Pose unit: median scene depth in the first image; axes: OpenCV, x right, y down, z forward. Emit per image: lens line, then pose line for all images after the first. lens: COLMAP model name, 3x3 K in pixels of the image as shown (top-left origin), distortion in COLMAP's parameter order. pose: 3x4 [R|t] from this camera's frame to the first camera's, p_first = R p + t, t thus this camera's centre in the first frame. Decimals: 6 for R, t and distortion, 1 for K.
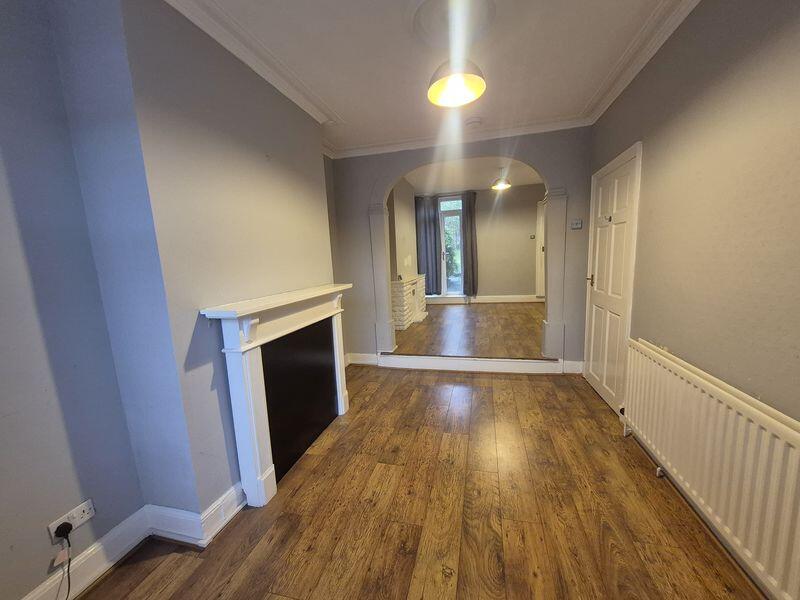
lens RADIAL K [[317.6, 0, 402.1], [0, 317.6, 303.2], [0, 0, 1]] dist [-0.002093, -0.000331]
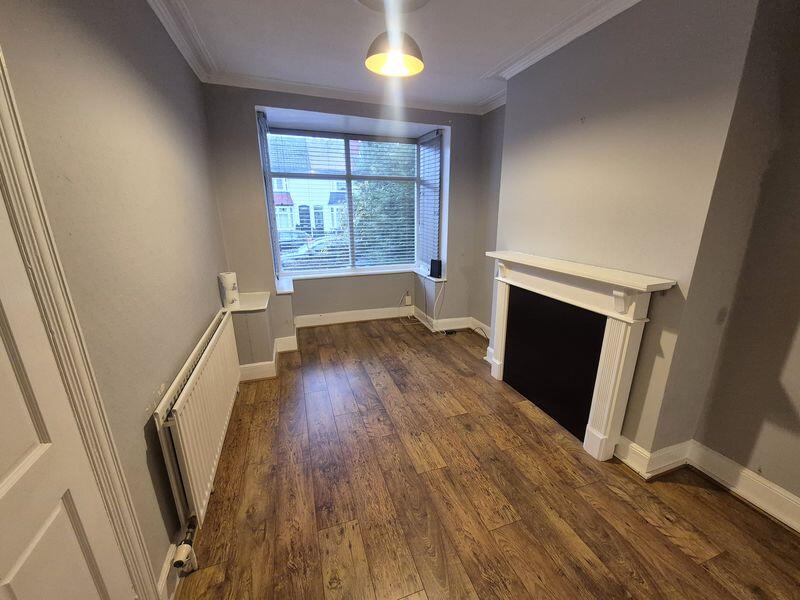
lens RADIAL K [[317.6, 0, 402.2], [0, 317.6, 299.2], [0, 0, 1]] dist [-0.002093, -0.000331]
pose [[-0.835026, 0.191474, -0.515819, 0.715876], [-0.042142, 0.912483, 0.406939, -0.368017], [0.548594, 0.361542, -0.753878, 1.801016]]
